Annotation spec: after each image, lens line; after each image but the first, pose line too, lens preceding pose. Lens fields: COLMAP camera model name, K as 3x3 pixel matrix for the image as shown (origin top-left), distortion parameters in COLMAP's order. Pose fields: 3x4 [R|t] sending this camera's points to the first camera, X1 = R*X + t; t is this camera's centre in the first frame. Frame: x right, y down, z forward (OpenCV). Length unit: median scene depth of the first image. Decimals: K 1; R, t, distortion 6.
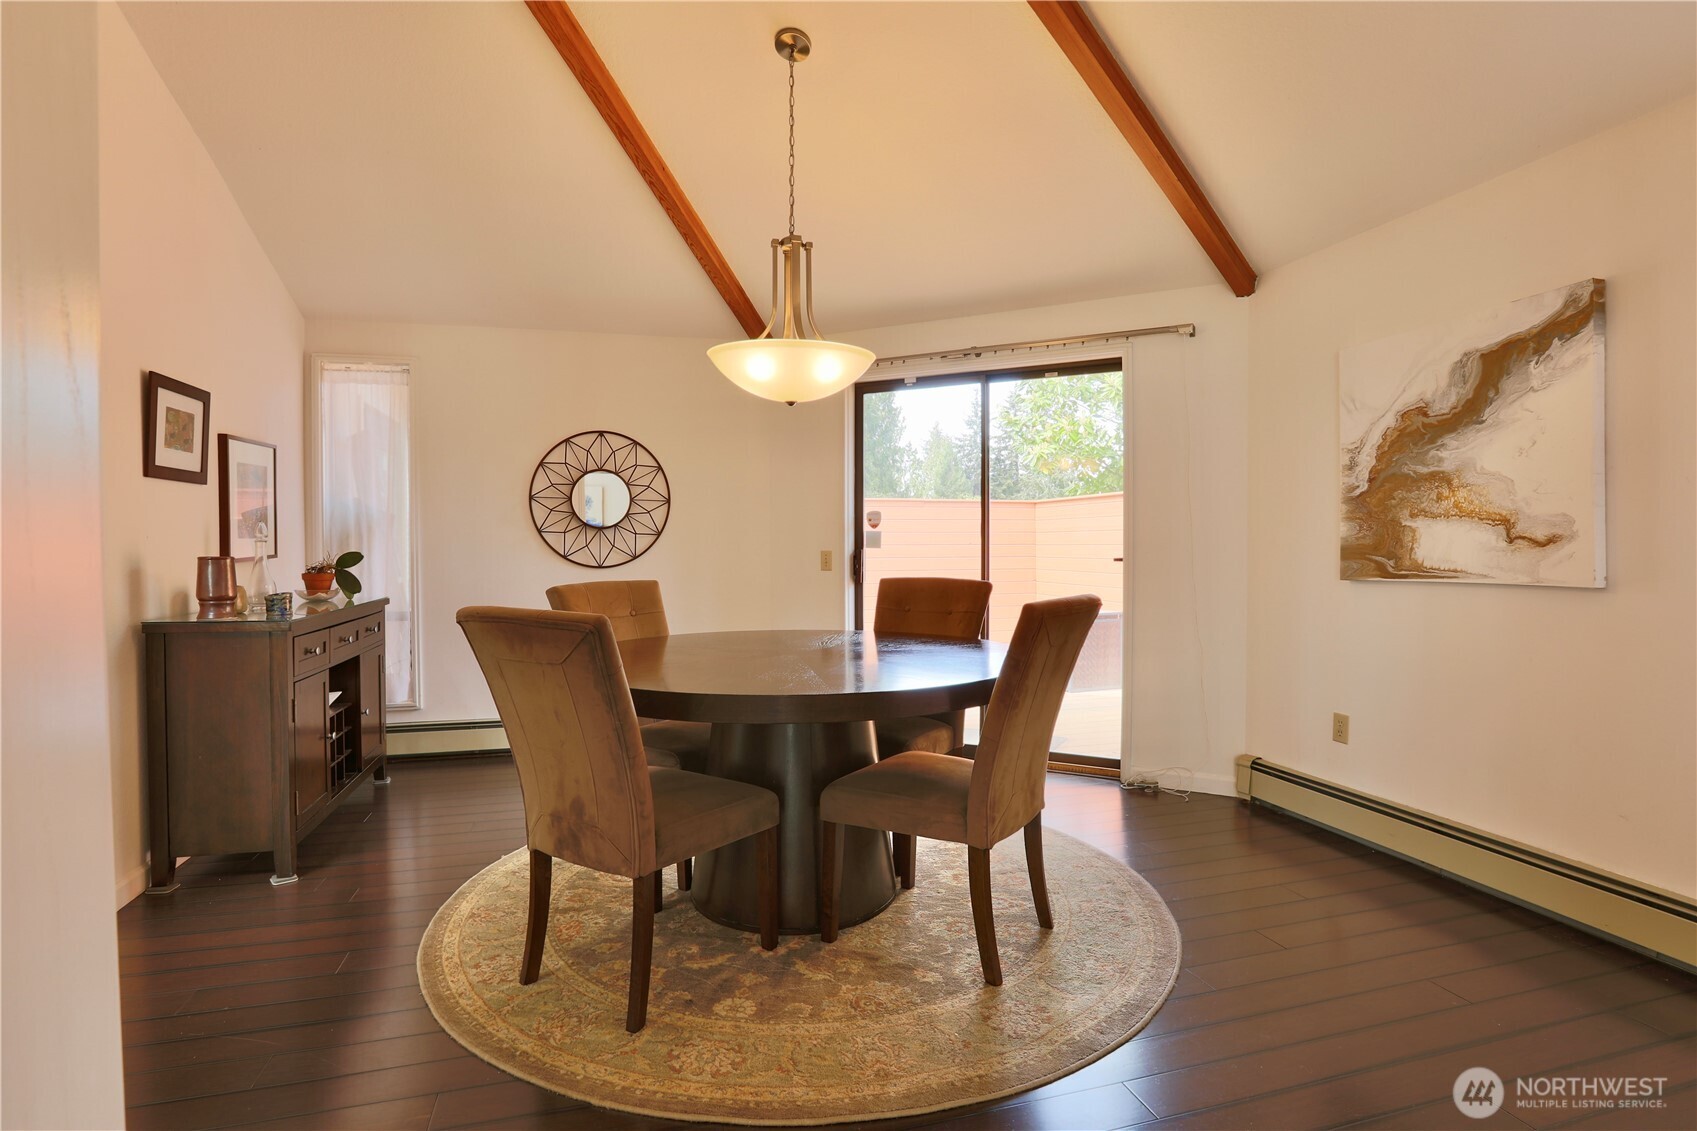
lens RADIAL K [[832.0, 0, 855.6], [0, 832.0, 560.2], [0, 0, 1]] dist [-0.046352, 0.001231]
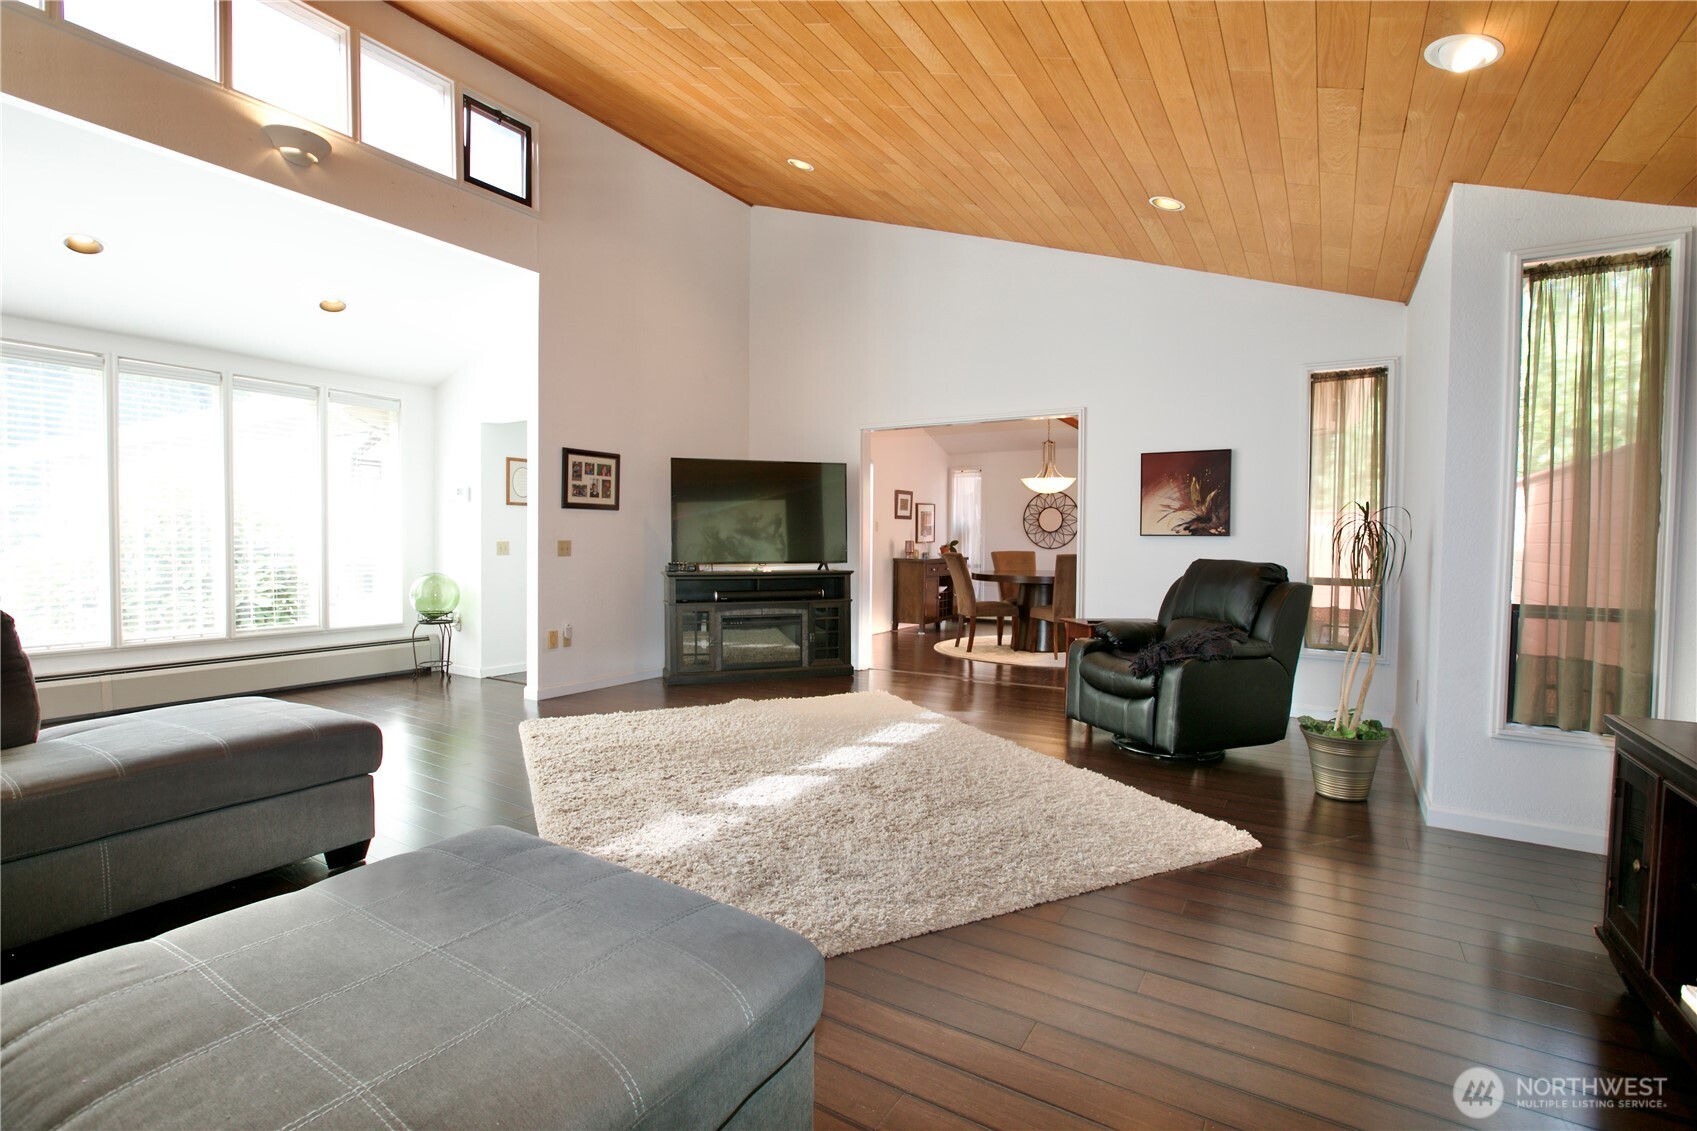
lens RADIAL K [[818.7, 0, 856.5], [0, 818.7, 557.7], [0, 0, 1]] dist [-0.041708, 0.013195]
pose [[0.670357, 0.026002, -0.741583, 1.296910], [-0.024823, 0.999612, 0.012610, 0.023085], [0.741623, 0.009955, 0.670743, -1.197464]]
